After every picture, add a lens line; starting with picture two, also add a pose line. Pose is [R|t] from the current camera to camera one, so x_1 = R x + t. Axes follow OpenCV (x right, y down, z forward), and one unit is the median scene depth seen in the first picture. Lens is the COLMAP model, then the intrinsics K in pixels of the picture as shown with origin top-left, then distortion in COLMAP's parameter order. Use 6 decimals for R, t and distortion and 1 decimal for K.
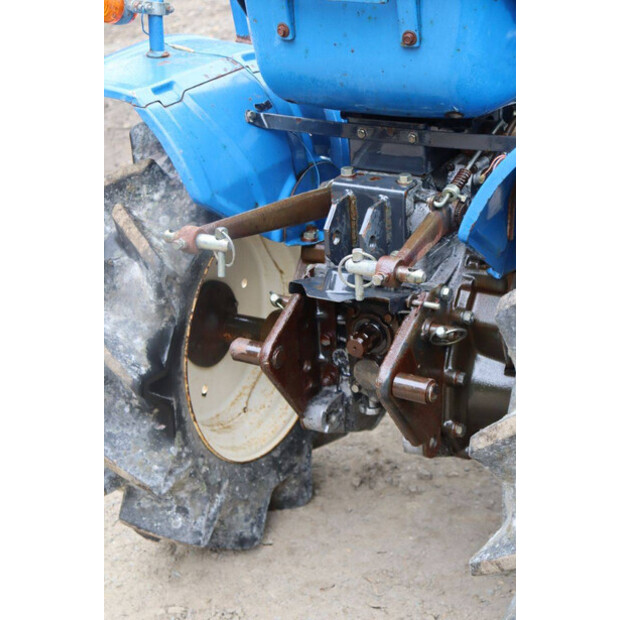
lens RADIAL K [[1199.7, 0, 312.5], [0, 1199.7, 332.7], [0, 0, 1]] dist [0.246203, 0.159808]
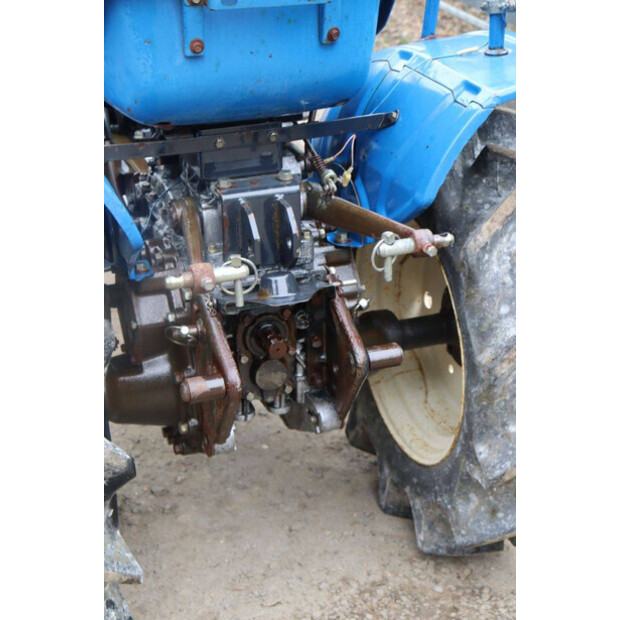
lens RADIAL K [[1199.7, 0, 312.5], [0, 1199.7, 332.7], [0, 0, 1]] dist [0.246203, 0.159808]
pose [[0.622298, -0.293934, 0.725499, -0.644331], [0.304665, 0.944690, 0.121412, -0.109368], [-0.721058, 0.145480, 0.677429, 0.279823]]
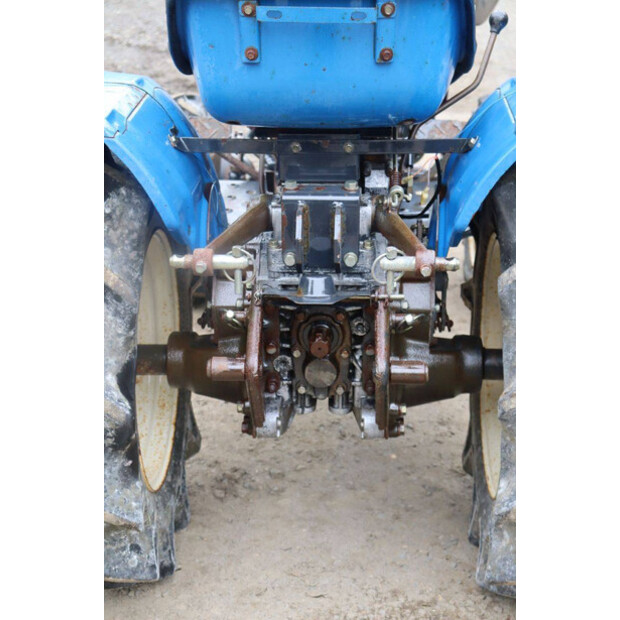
lens RADIAL K [[1199.7, 0, 312.5], [0, 1199.7, 332.7], [0, 0, 1]] dist [0.246203, 0.159808]
pose [[0.877863, -0.146565, 0.455934, -0.431006], [0.158167, 0.987329, 0.012849, -0.015176], [-0.452040, 0.060834, 0.889921, 0.055895]]
